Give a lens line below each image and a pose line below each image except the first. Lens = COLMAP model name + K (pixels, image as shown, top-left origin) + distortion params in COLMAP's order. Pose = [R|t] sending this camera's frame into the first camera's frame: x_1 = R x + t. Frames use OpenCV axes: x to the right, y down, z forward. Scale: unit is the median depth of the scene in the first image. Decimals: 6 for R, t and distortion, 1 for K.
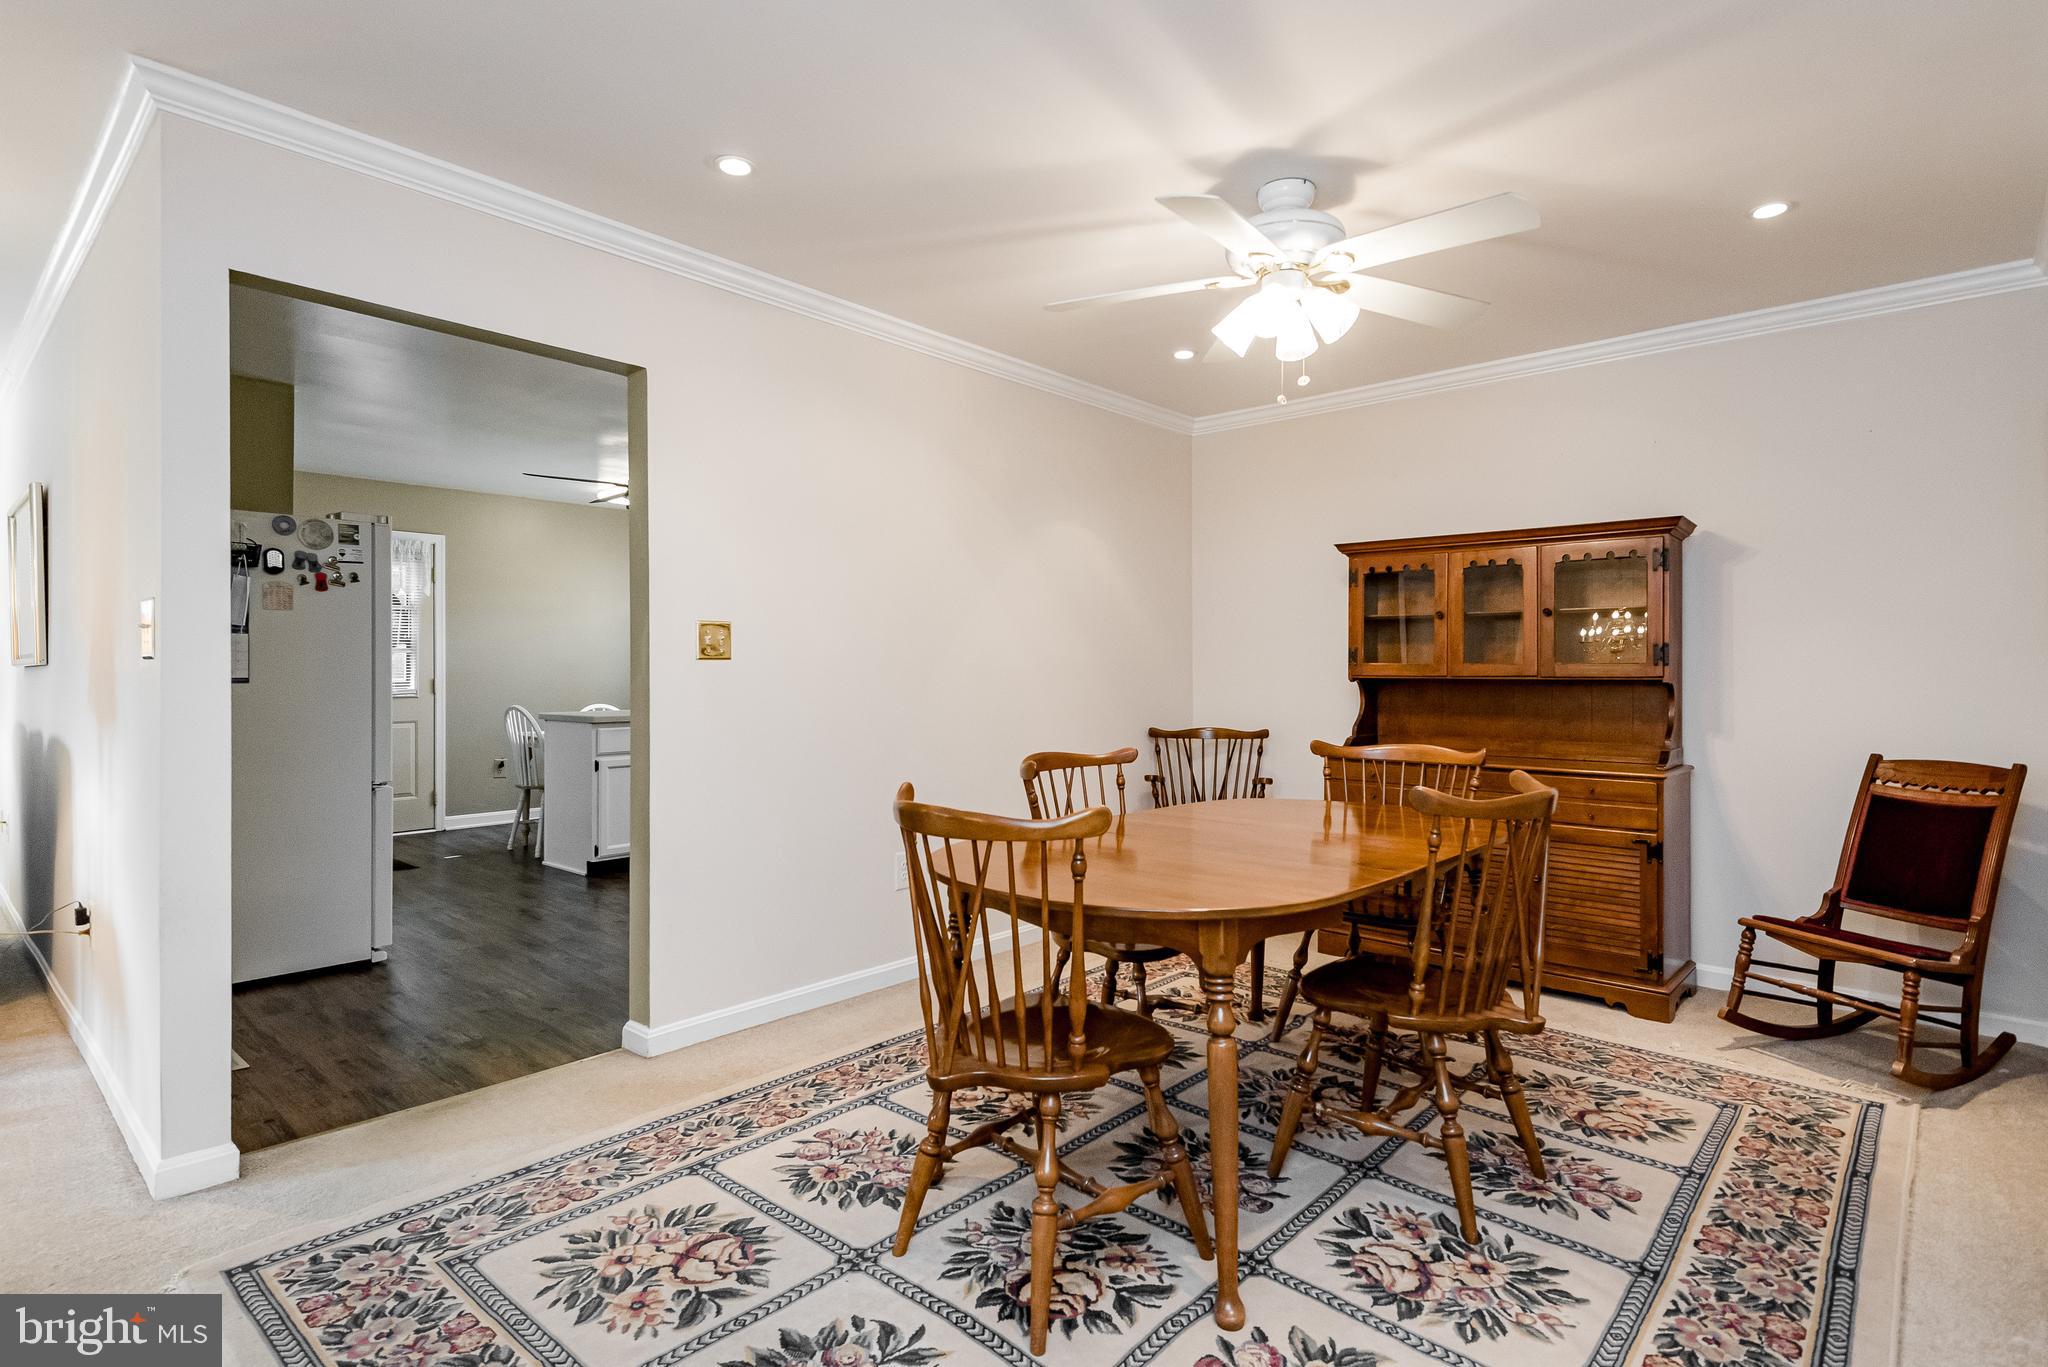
lens RADIAL K [[1030.5, 0, 1022.8], [0, 1030.5, 676.7], [0, 0, 1]] dist [-0.002627, -0.000133]
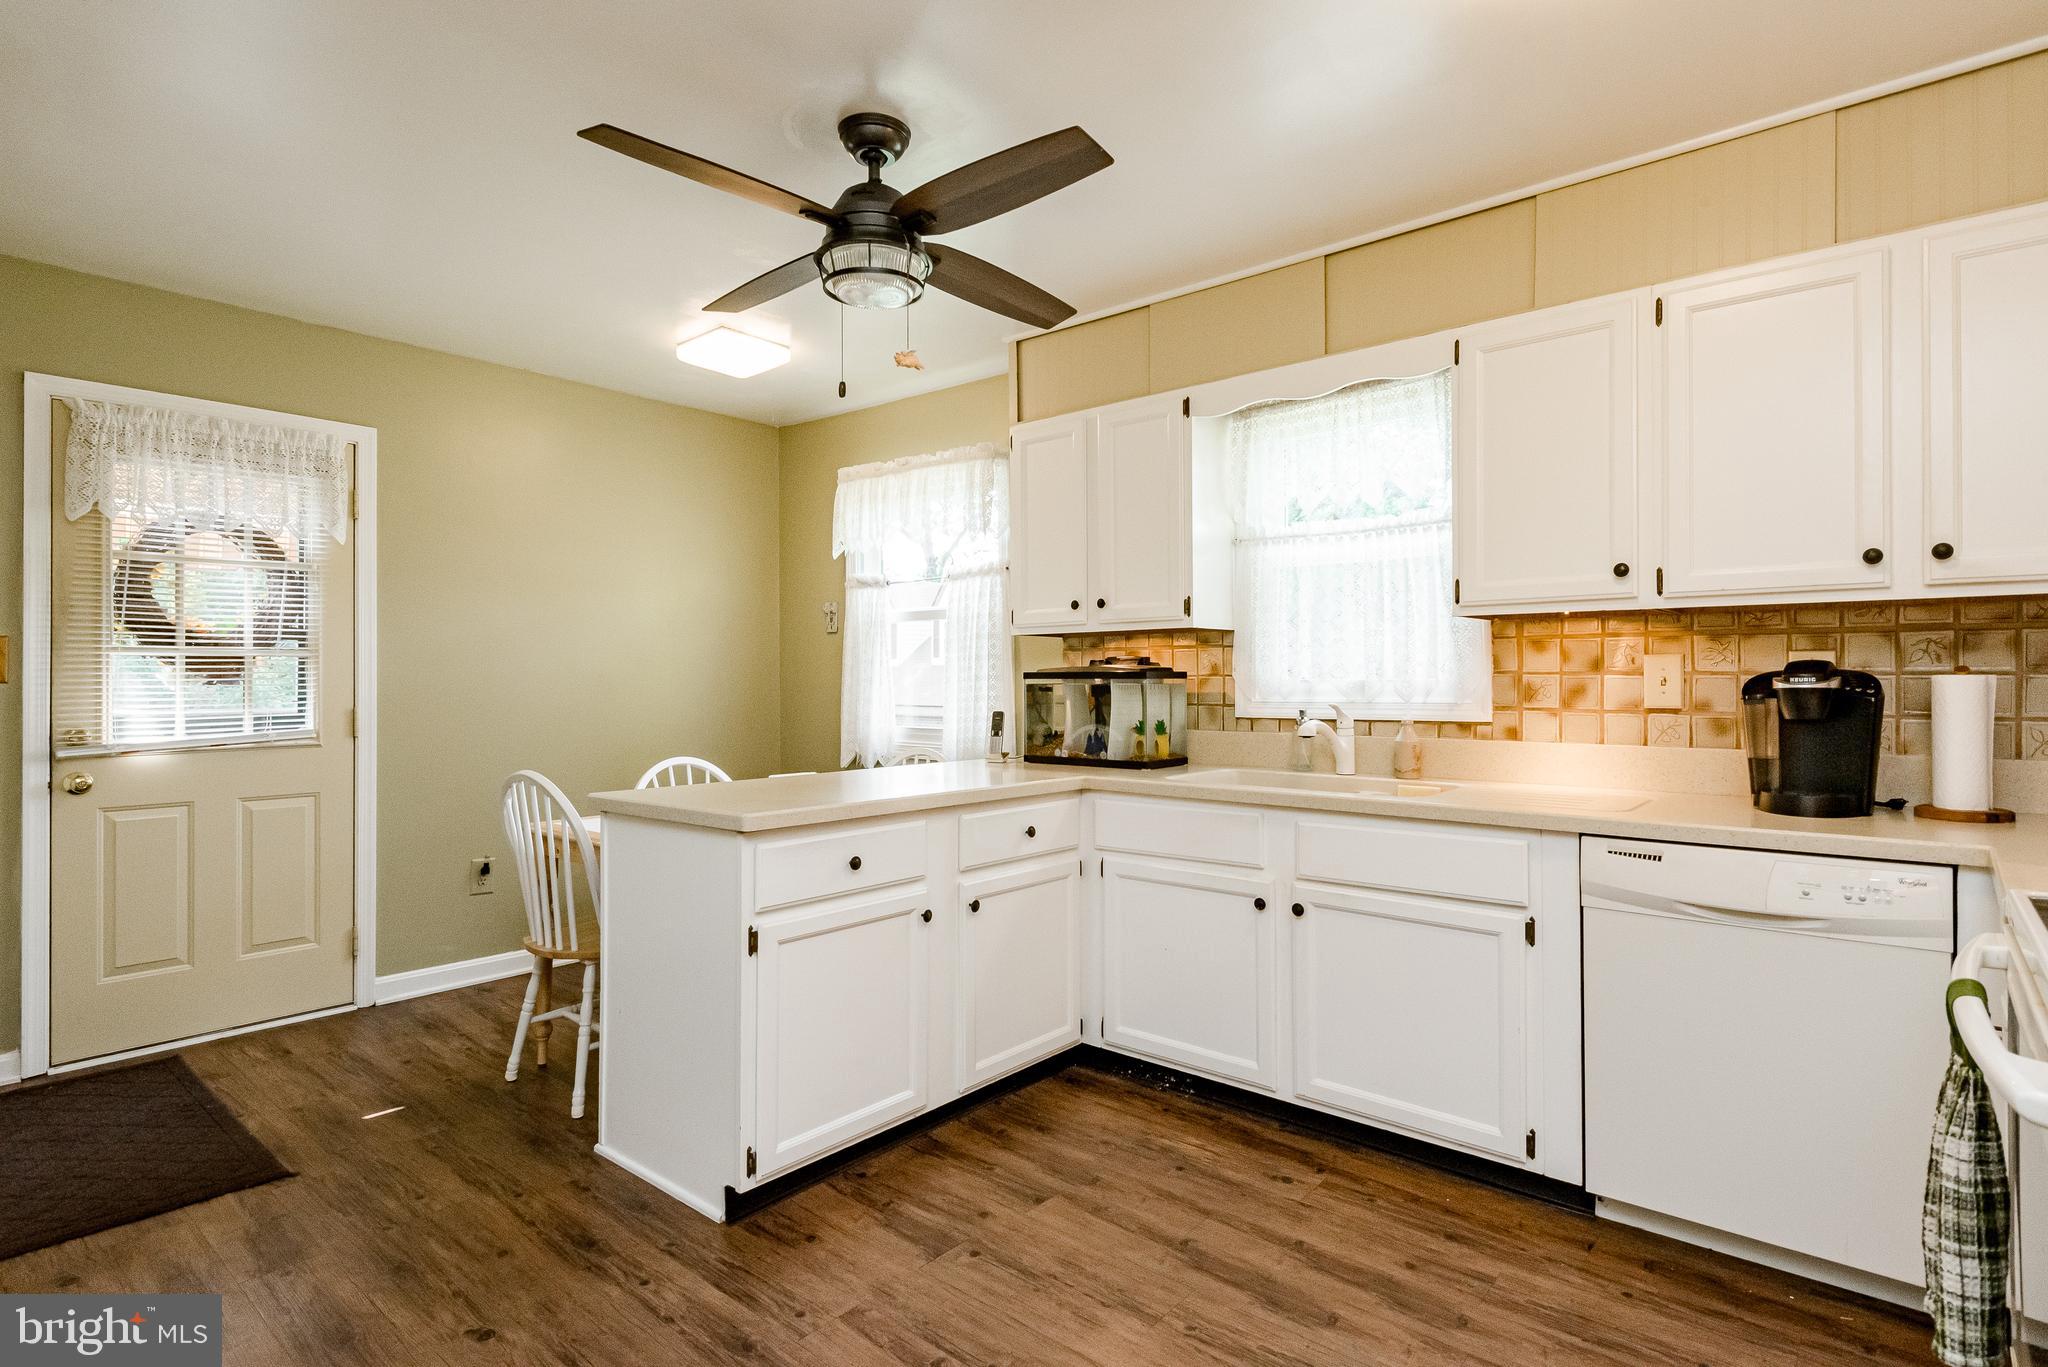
lens RADIAL K [[1077.7, 0, 1025.0], [0, 1077.7, 681.2], [0, 0, 1]] dist [0.005034, 0.000282]
pose [[0.999941, -0.002927, 0.010476, -0.251274], [0.003027, 0.999950, -0.009581, -0.005420], [-0.010447, 0.009612, 0.999899, 0.472521]]
